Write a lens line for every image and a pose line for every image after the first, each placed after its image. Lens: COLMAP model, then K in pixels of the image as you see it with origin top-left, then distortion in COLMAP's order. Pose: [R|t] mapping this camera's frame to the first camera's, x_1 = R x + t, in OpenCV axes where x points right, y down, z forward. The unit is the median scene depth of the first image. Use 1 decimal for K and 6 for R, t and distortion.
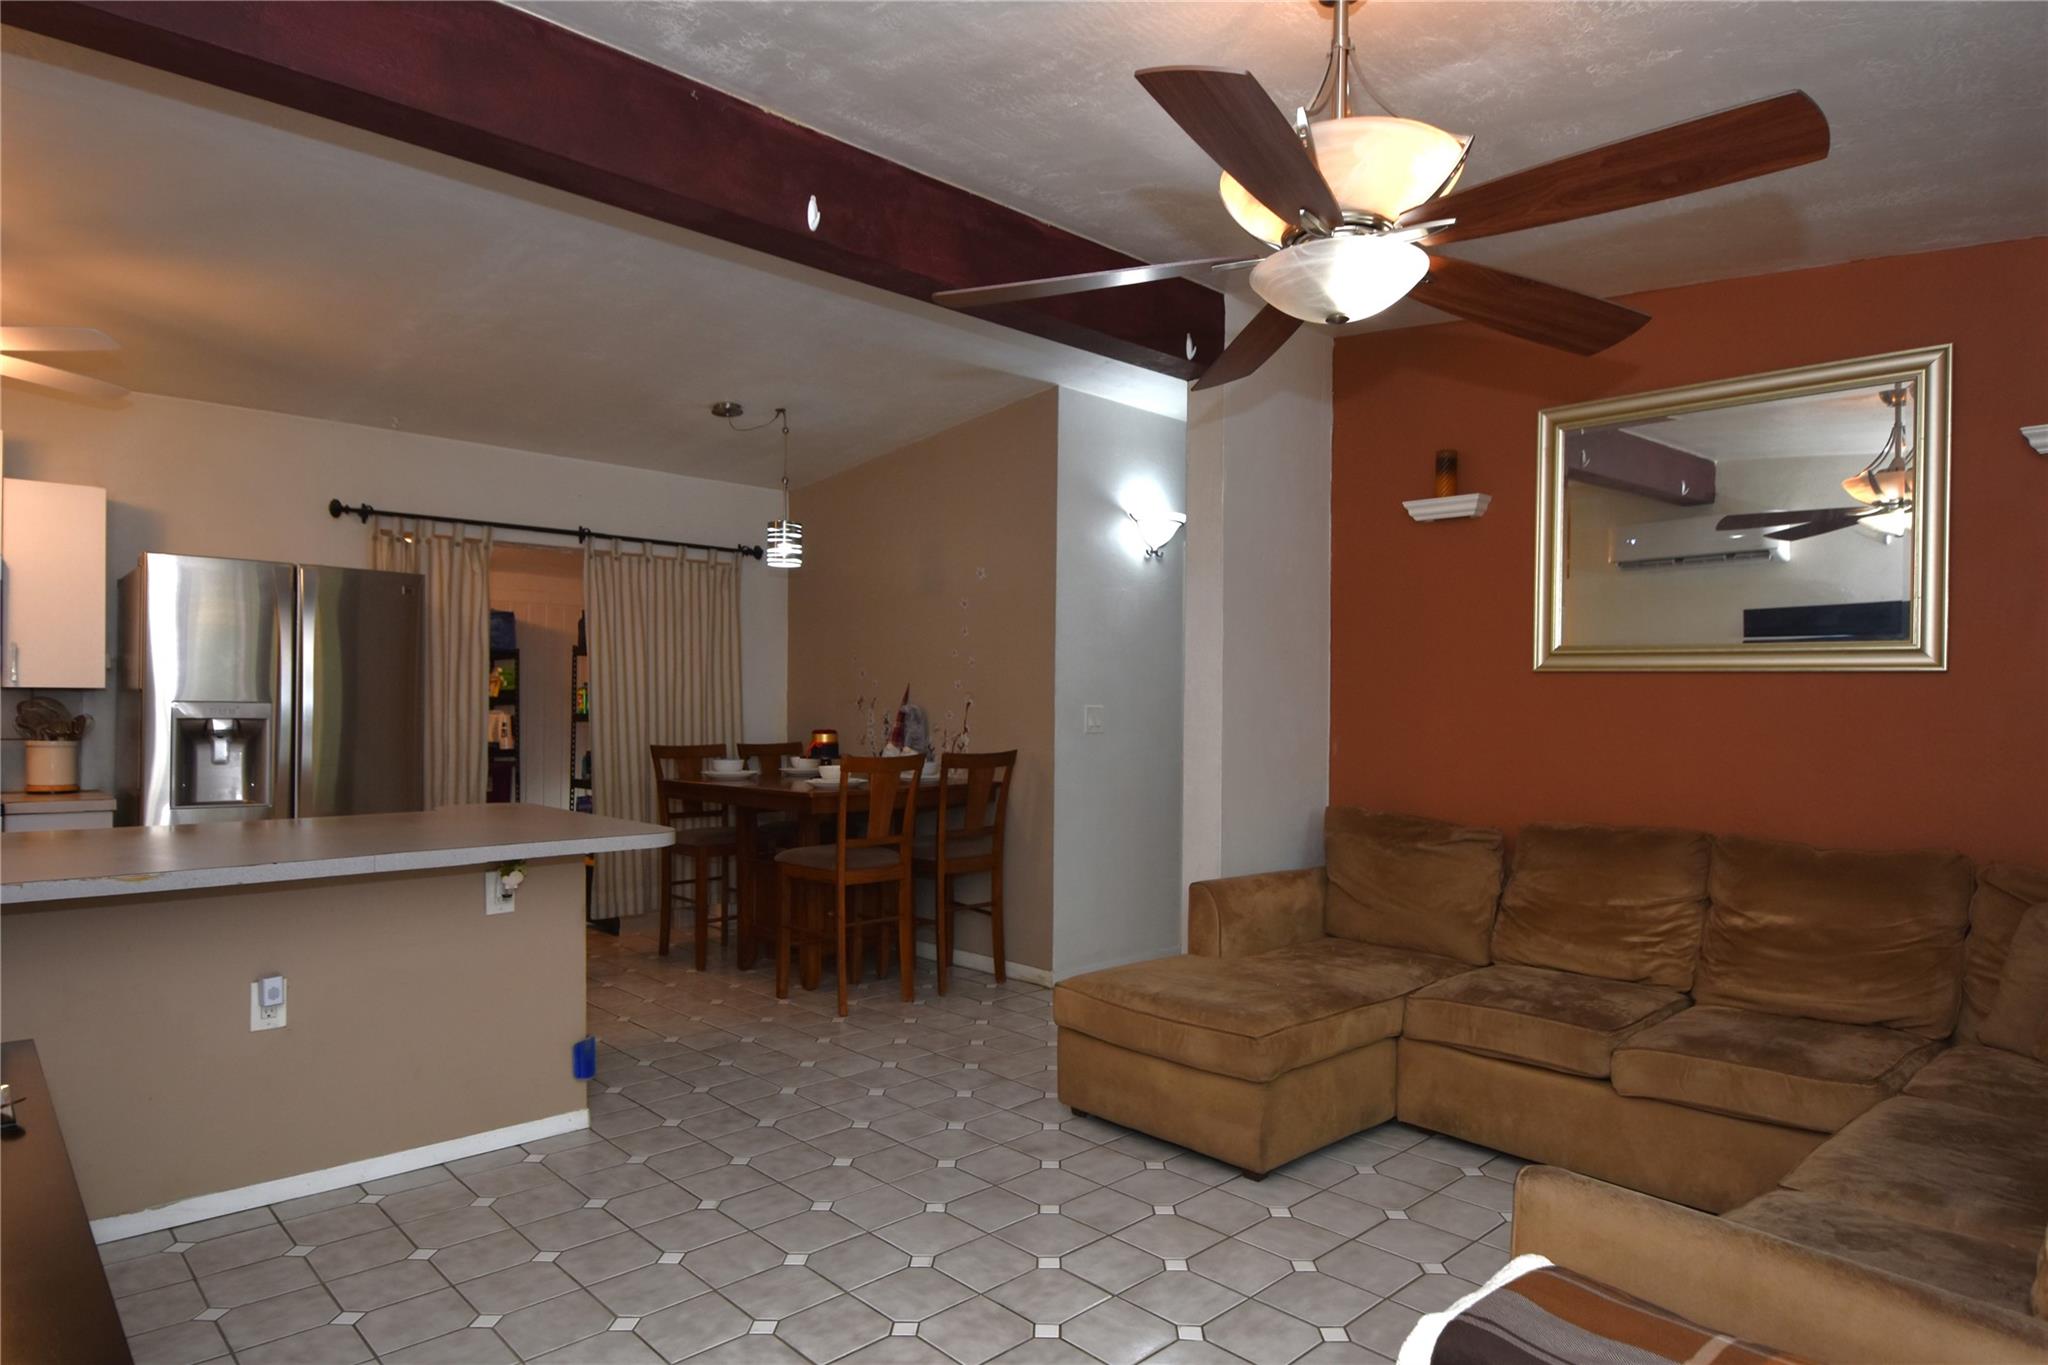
lens RADIAL K [[1185.9, 0, 1065.7], [0, 1185.9, 689.6], [0, 0, 1]] dist [0.043615, -0.000053]
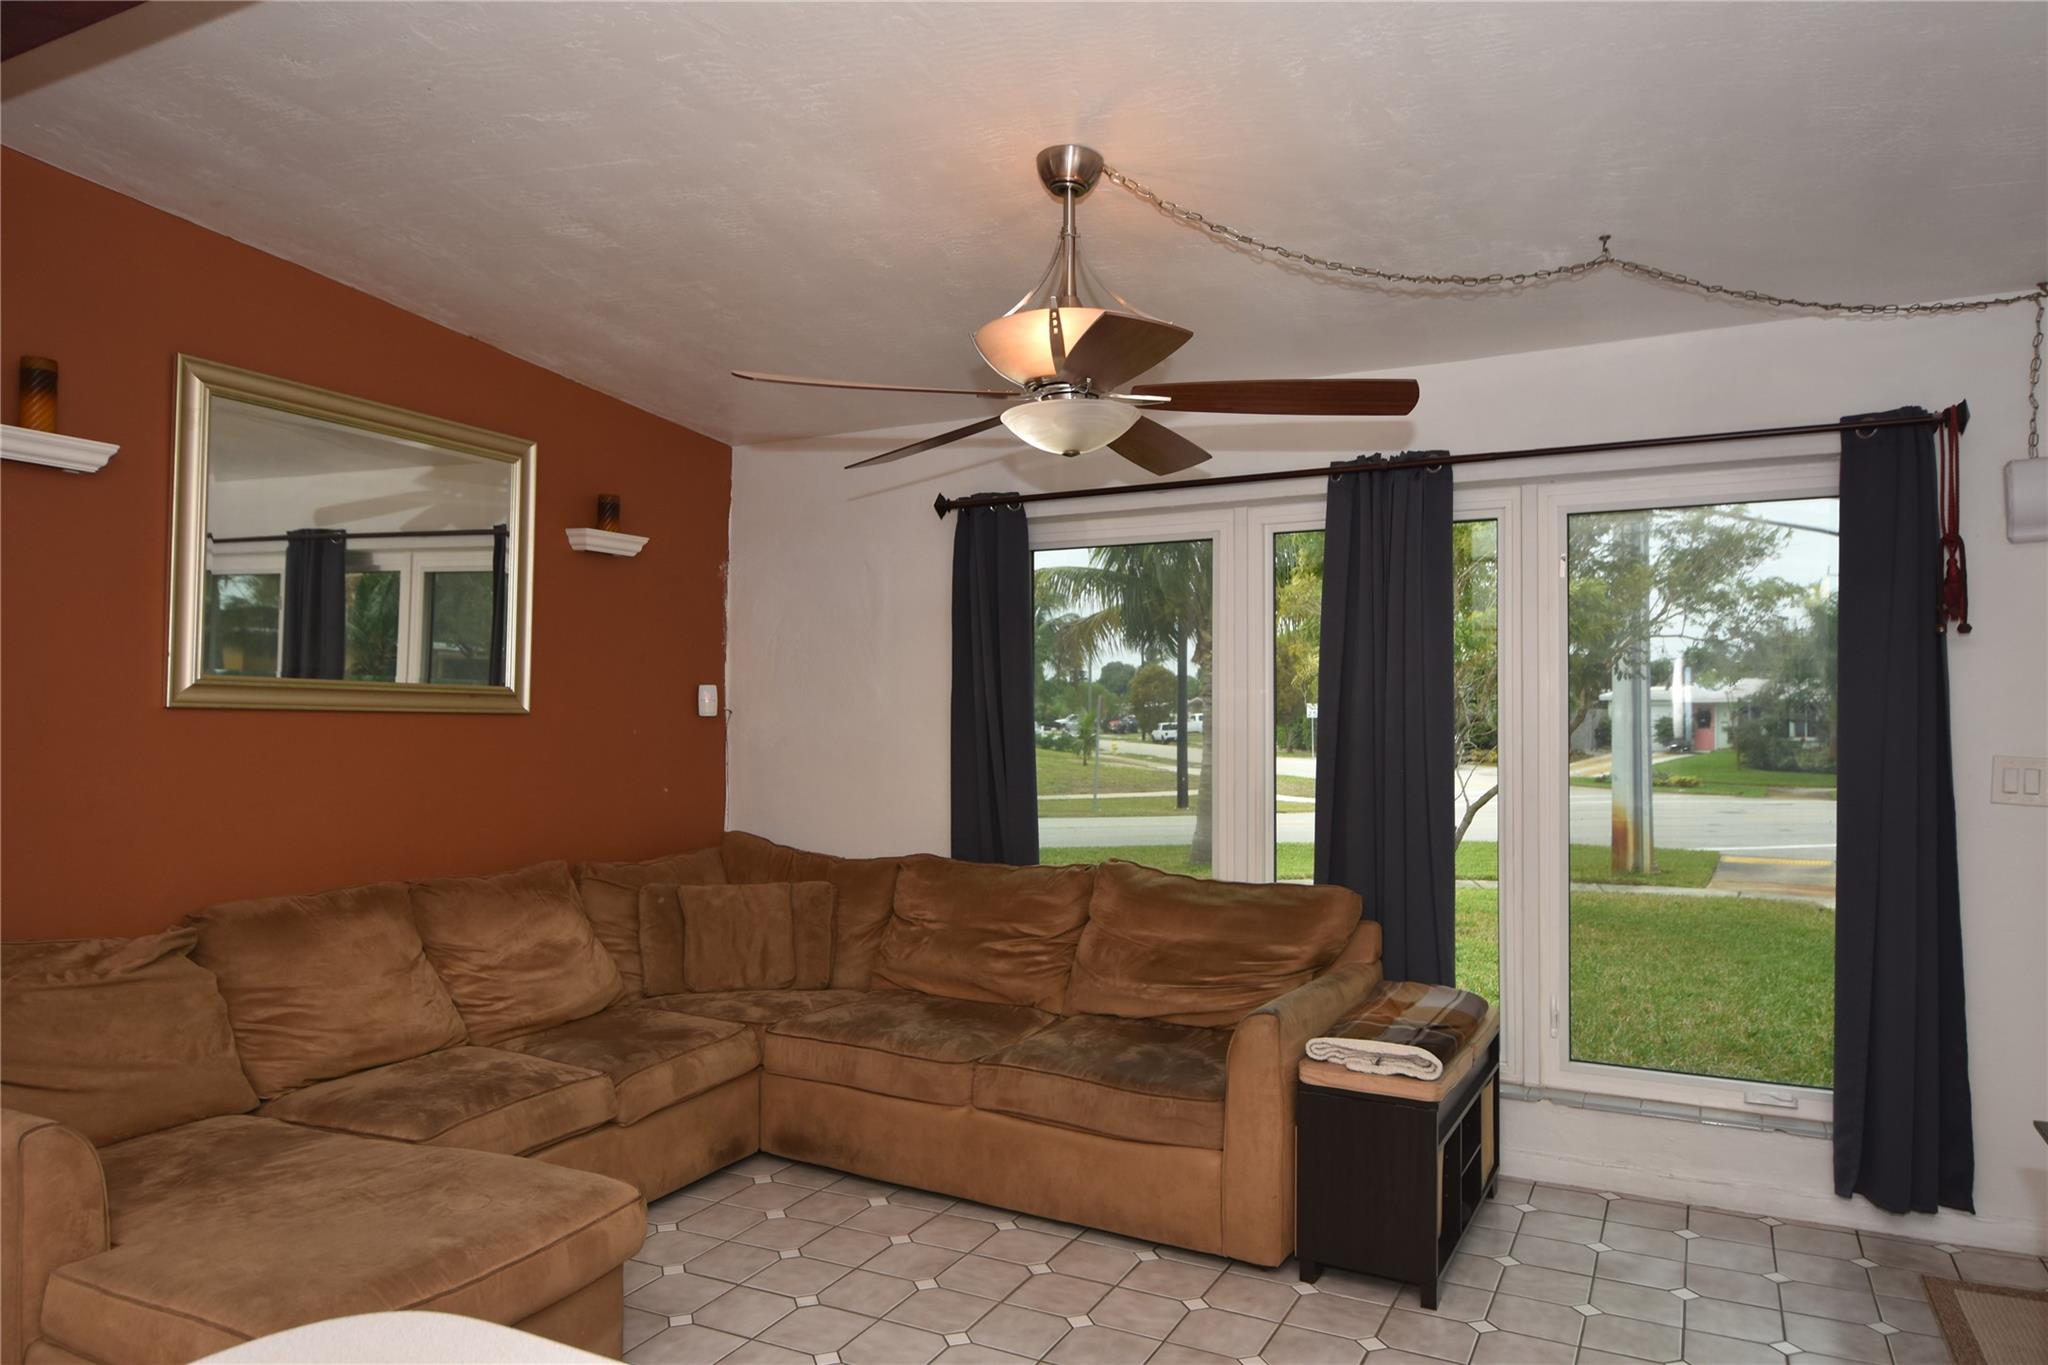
lens RADIAL K [[1303.3, 0, 1026.5], [0, 1303.3, 697.4], [0, 0, 1]] dist [0.005484, -0.003455]
pose [[-0.309928, 0.007052, 0.950734, -0.657147], [-0.011022, 0.999879, -0.011010, -0.022704], [-0.950696, -0.013891, -0.309812, 0.935924]]
